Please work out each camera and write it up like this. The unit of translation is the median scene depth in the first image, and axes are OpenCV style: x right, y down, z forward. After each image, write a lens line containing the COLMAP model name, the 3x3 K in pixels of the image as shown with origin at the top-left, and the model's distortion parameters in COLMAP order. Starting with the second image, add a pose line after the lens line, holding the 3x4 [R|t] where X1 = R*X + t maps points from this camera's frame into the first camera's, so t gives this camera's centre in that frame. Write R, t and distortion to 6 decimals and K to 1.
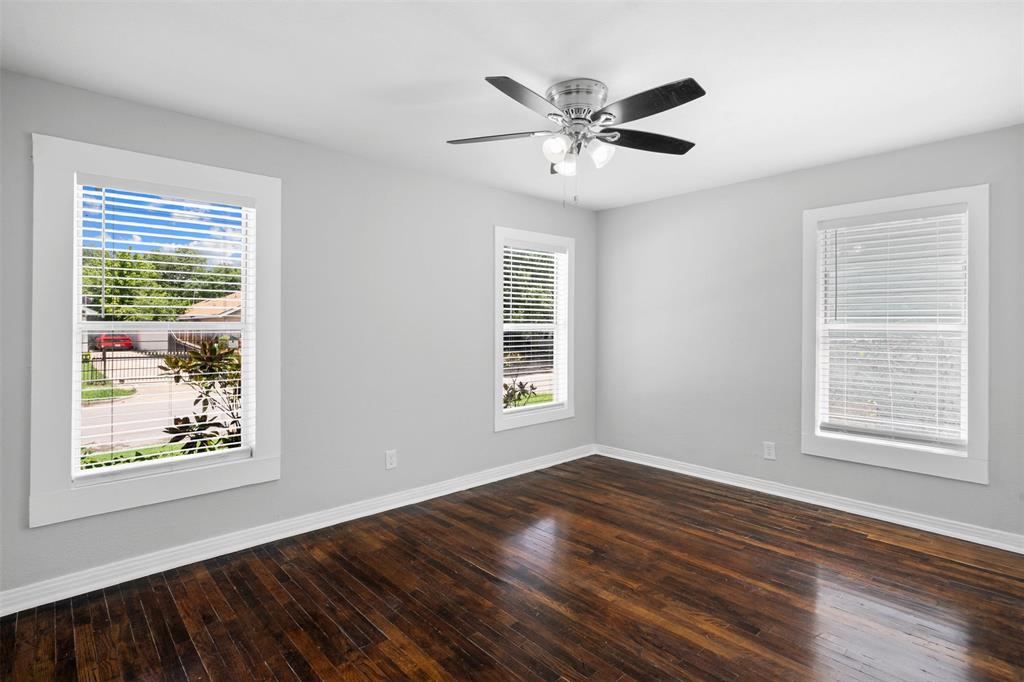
lens RADIAL K [[508.2, 0, 515.4], [0, 508.2, 328.9], [0, 0, 1]] dist [-0.002208, -0.000092]
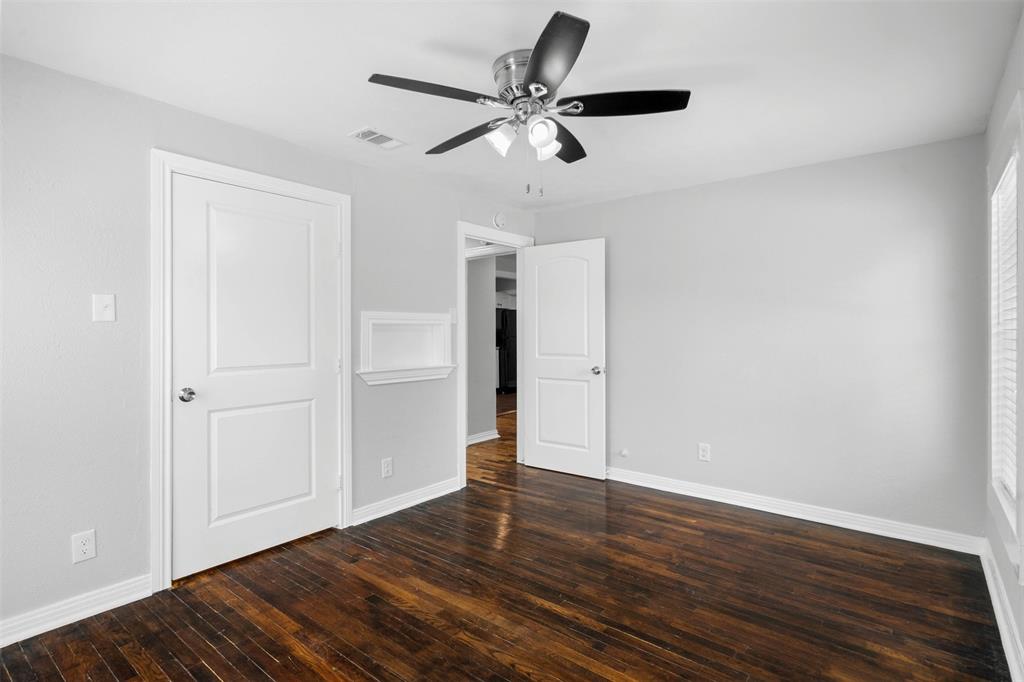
lens RADIAL K [[508.2, 0, 515.4], [0, 508.2, 328.9], [0, 0, 1]] dist [-0.002208, -0.000092]
pose [[-0.988924, 0.000773, -0.148418, 0.291936], [-0.000071, 0.999984, 0.005680, -0.016714], [0.148420, 0.005627, -0.988908, 1.995139]]
